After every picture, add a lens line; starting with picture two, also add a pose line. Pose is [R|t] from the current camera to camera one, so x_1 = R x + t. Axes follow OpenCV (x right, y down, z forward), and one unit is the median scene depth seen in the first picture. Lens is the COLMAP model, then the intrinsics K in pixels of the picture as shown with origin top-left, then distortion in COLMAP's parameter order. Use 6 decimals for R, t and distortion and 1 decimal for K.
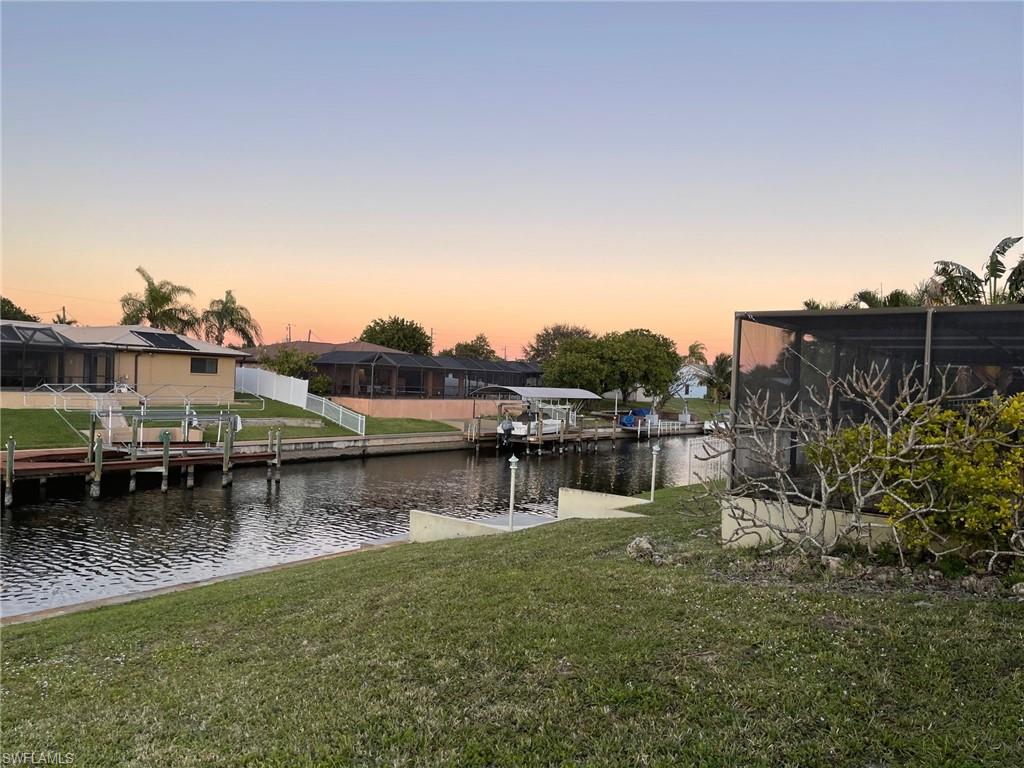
lens RADIAL K [[756.6, 0, 512.0], [0, 756.6, 384.0], [0, 0, 1]] dist [0.131934, -0.175386]
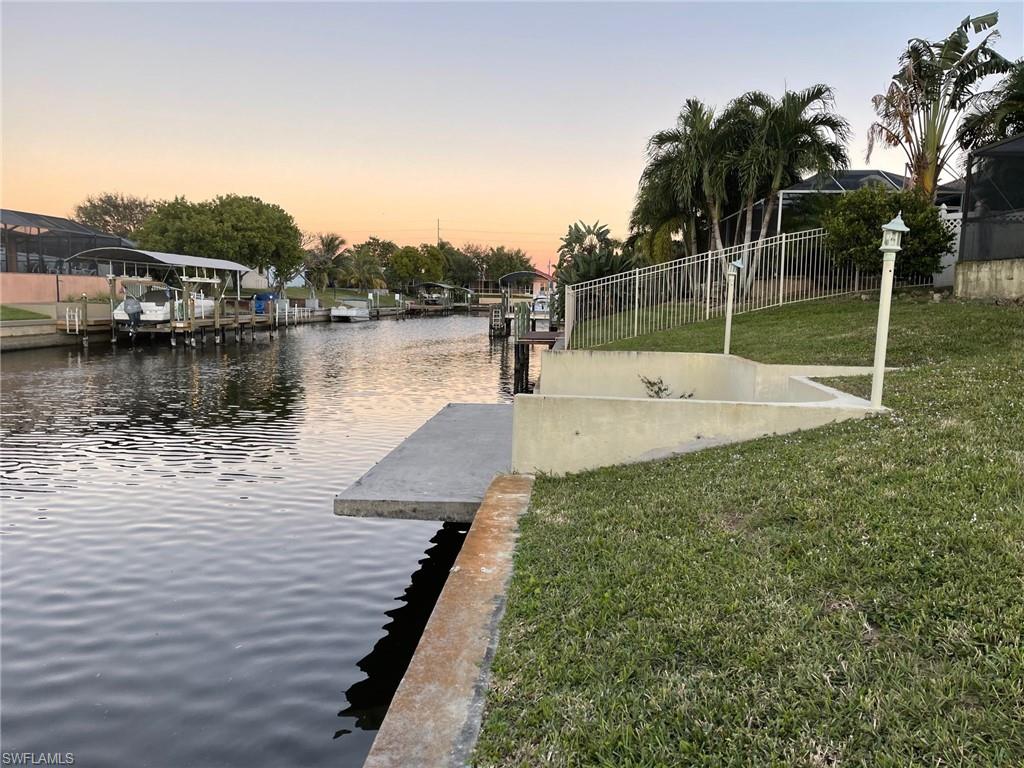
lens RADIAL K [[756.6, 0, 512.0], [0, 756.6, 384.0], [0, 0, 1]] dist [0.131934, -0.175386]
pose [[0.832751, -0.086014, 0.546925, -0.109369], [0.014206, 0.990853, 0.134199, 0.033735], [-0.553465, -0.103985, 0.826356, 0.214450]]
